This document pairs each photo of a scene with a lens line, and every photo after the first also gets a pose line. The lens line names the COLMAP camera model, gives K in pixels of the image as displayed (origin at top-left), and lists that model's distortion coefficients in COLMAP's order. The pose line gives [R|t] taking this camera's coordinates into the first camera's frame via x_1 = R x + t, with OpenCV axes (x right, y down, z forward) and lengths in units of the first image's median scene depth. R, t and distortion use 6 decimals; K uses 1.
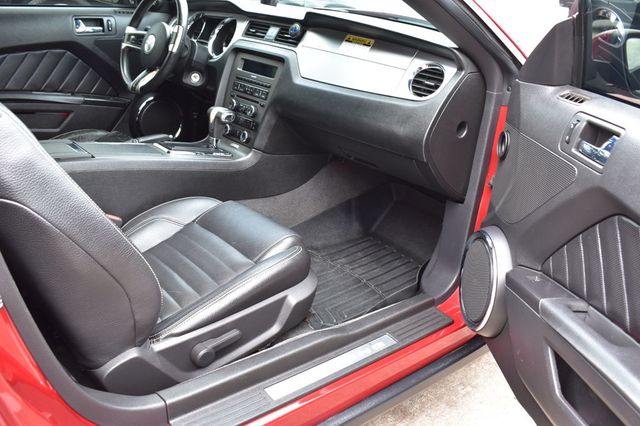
lens RADIAL K [[602.3, 0, 319.3], [0, 602.3, 213.4], [0, 0, 1]] dist [-0.082646, 0.000000]
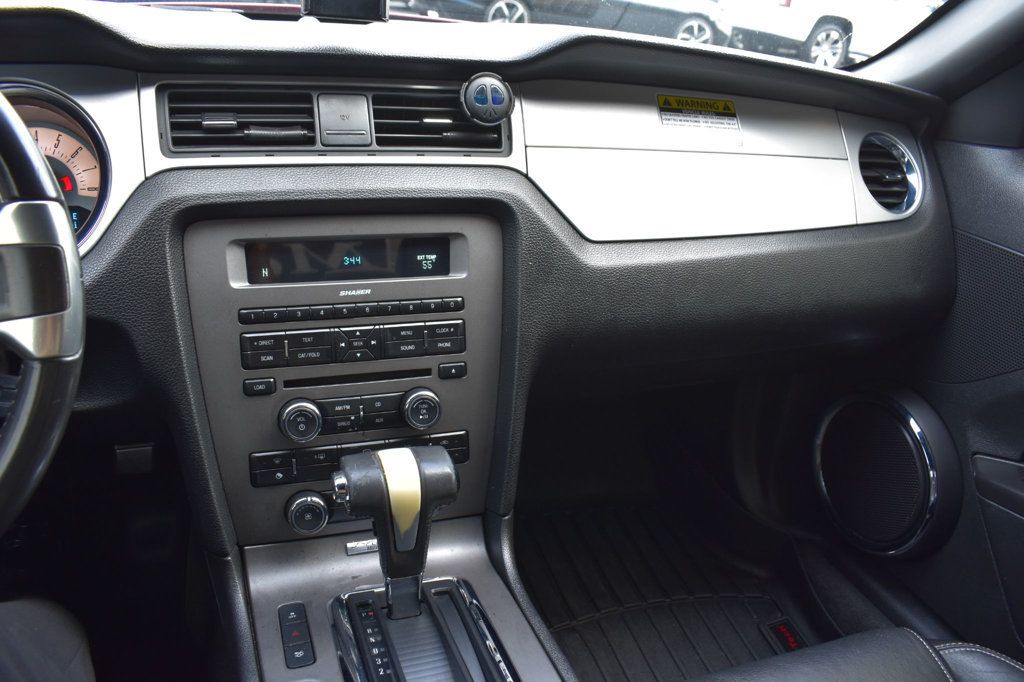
lens RADIAL K [[796.3, 0, 510.6], [0, 796.3, 337.2], [0, 0, 1]] dist [-0.102316, 0.020622]
pose [[0.369263, -0.441642, 0.817678, -0.402401], [0.281788, 0.891649, 0.354340, -0.330876], [-0.885574, 0.099567, 0.453702, 0.808662]]
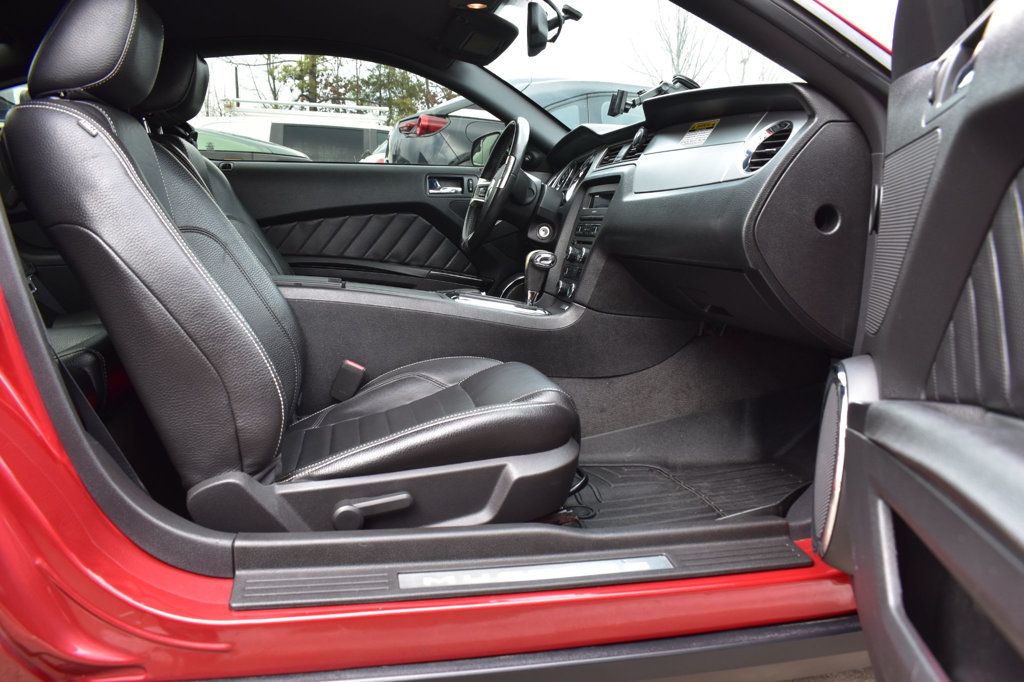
lens RADIAL K [[796.3, 0, 511.3], [0, 796.3, 342.0], [0, 0, 1]] dist [-0.102316, 0.020622]
pose [[0.872494, 0.007958, -0.488561, 0.281446], [-0.132708, 0.966143, -0.221258, 0.152971], [0.470259, 0.257883, 0.844010, 0.196110]]
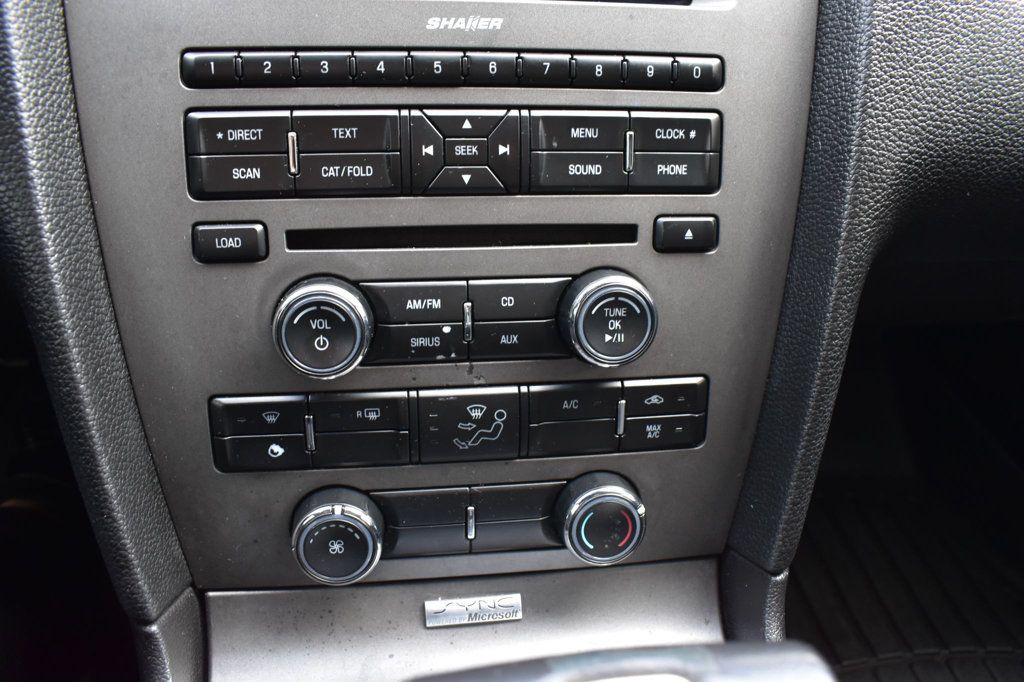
lens RADIAL K [[796.3, 0, 514.2], [0, 796.3, 341.0], [0, 0, 1]] dist [-0.102316, 0.020622]
pose [[0.534220, -0.486401, 0.691393, -0.242458], [0.297915, 0.873736, 0.384490, -0.239193], [-0.791111, 0.000574, 0.611673, 0.942046]]
